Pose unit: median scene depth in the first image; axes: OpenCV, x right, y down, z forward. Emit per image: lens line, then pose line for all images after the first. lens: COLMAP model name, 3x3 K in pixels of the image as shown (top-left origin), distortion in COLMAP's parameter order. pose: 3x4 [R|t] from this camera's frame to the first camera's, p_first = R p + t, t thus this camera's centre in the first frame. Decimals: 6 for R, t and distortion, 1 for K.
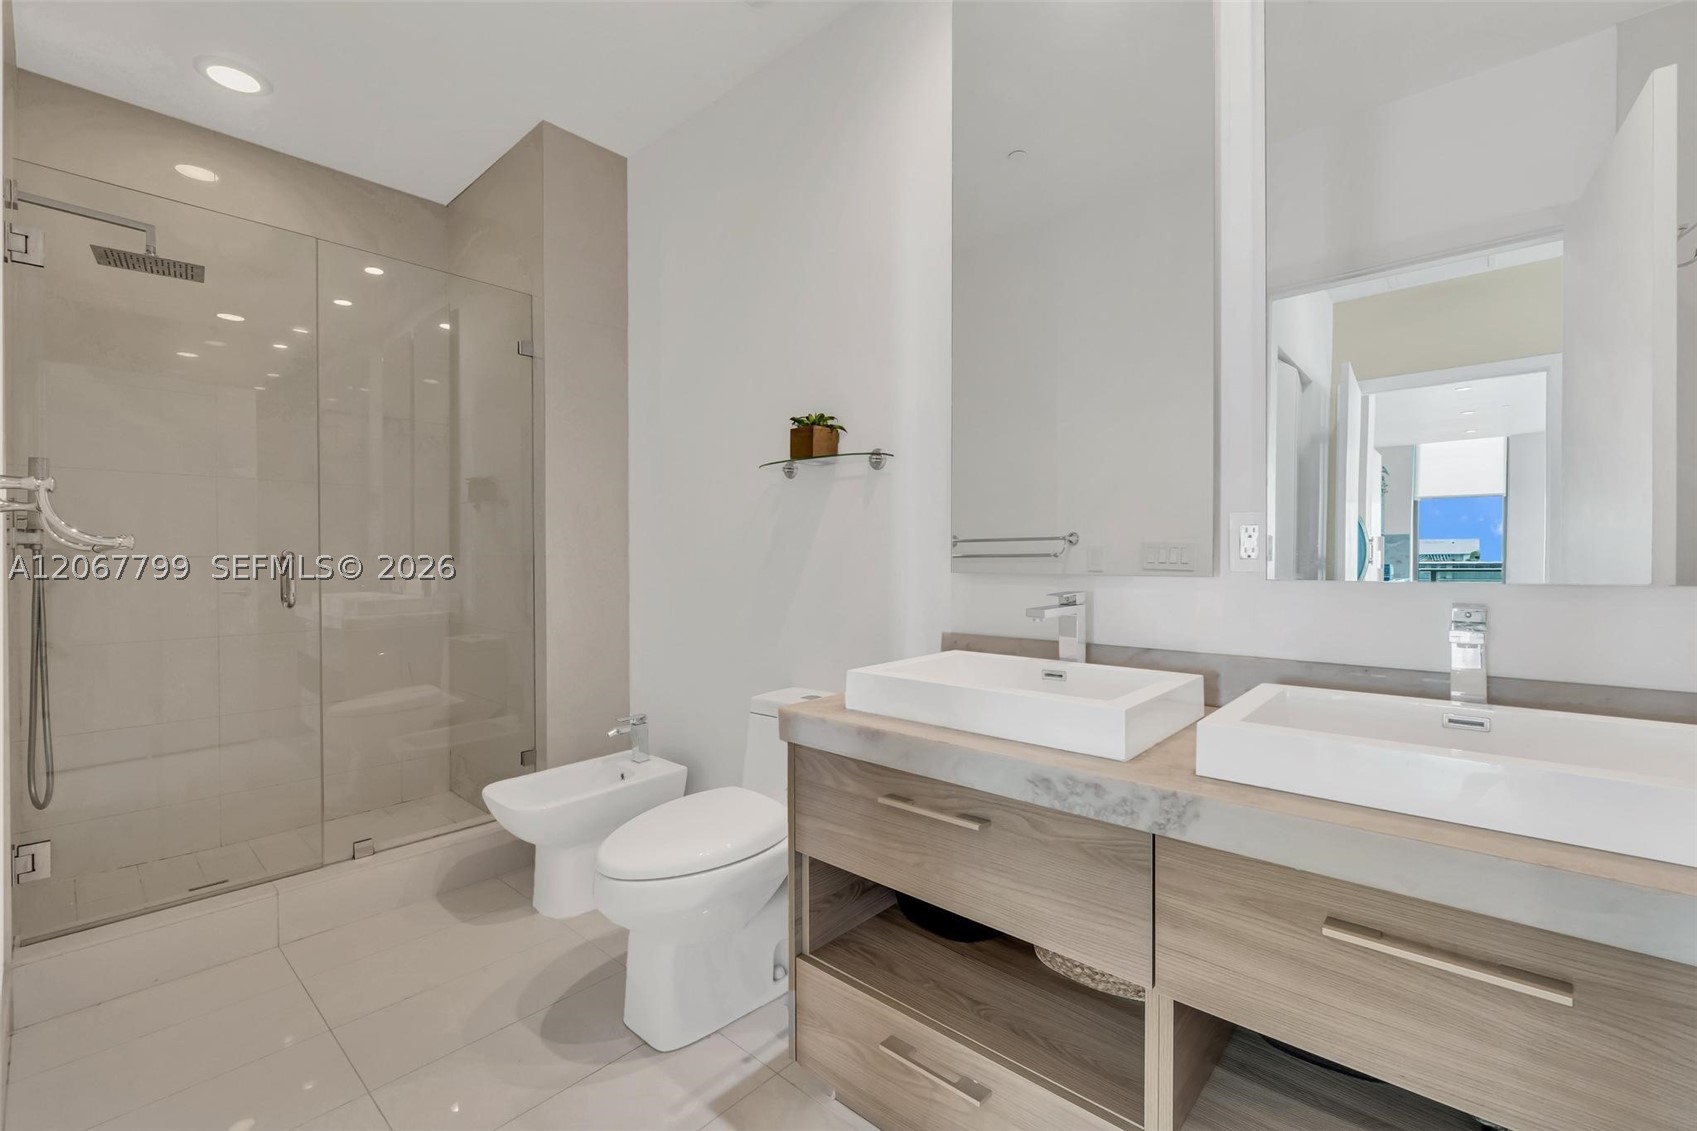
lens RADIAL K [[721.8, 0, 856.4], [0, 721.8, 566.5], [0, 0, 1]] dist [-0.002711, -0.000199]
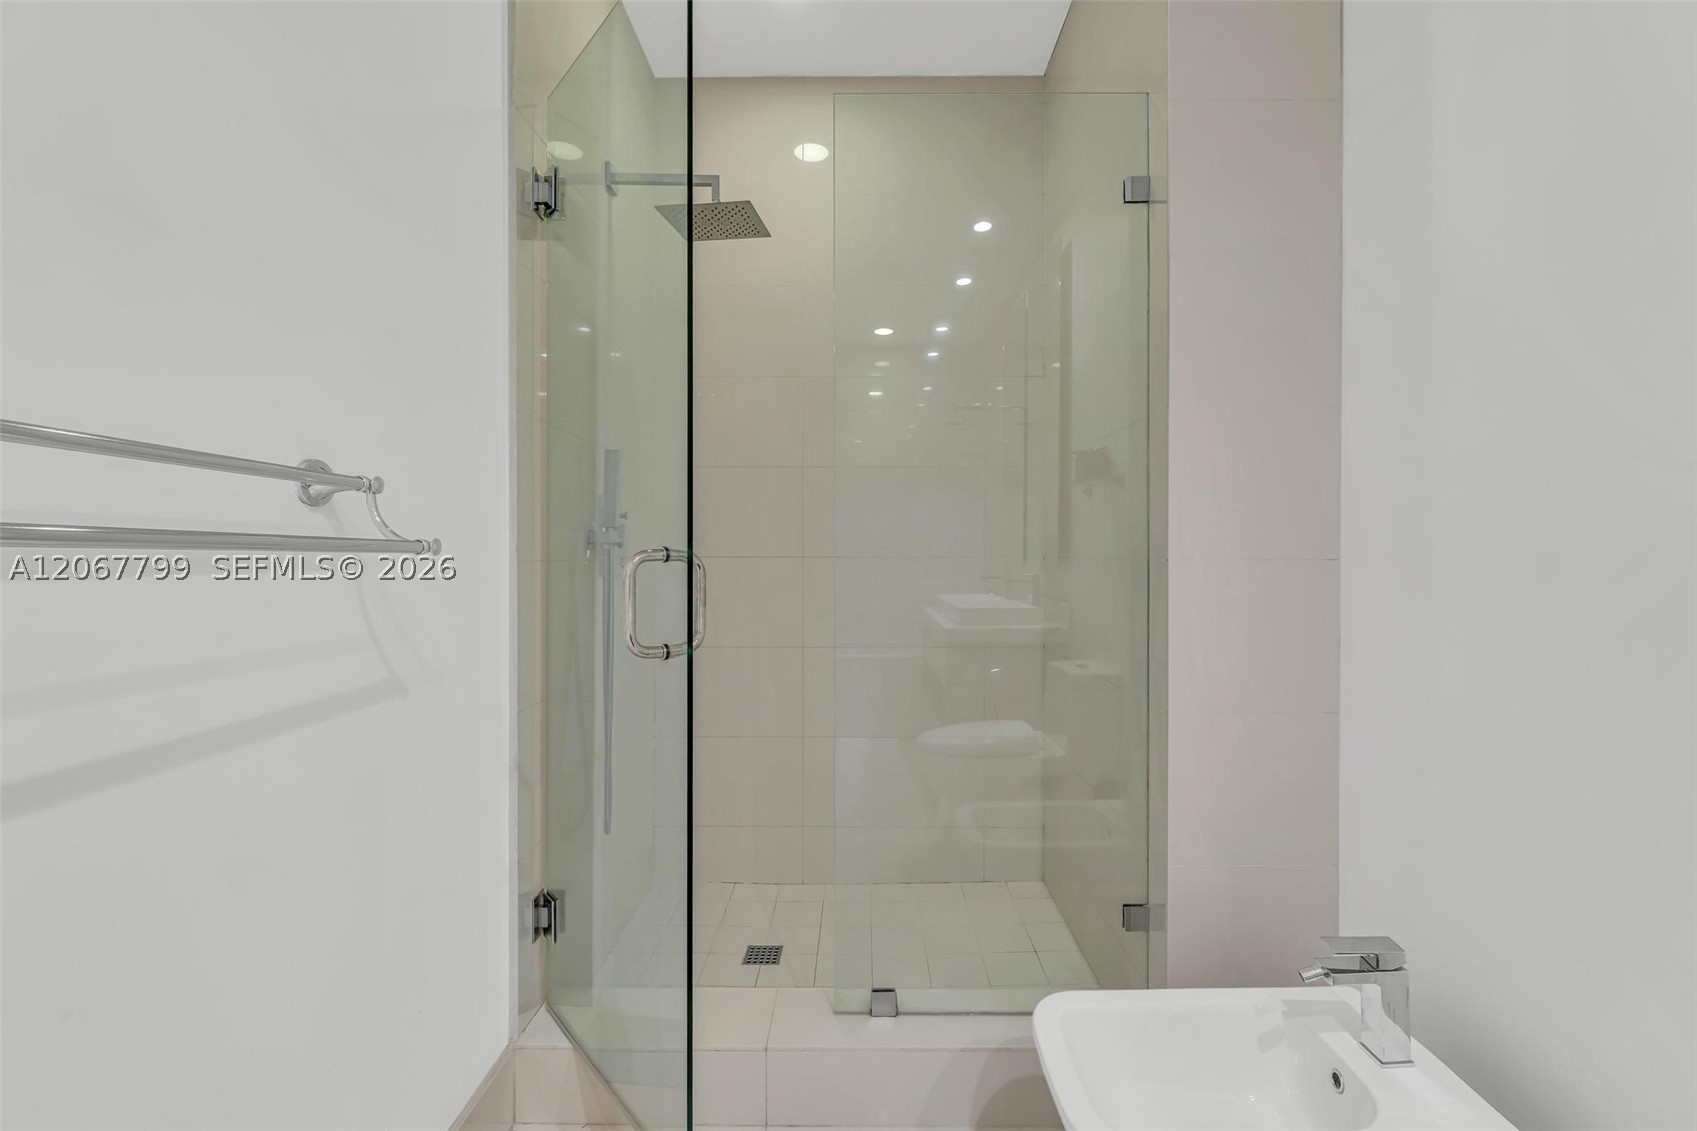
lens RADIAL K [[721.8, 0, 856.4], [0, 721.8, 566.5], [0, 0, 1]] dist [-0.002711, -0.000199]
pose [[0.665119, 0.005738, -0.746715, -0.177399], [-0.007474, 0.999972, 0.001027, -0.004218], [0.746700, 0.004897, 0.665143, 0.454713]]
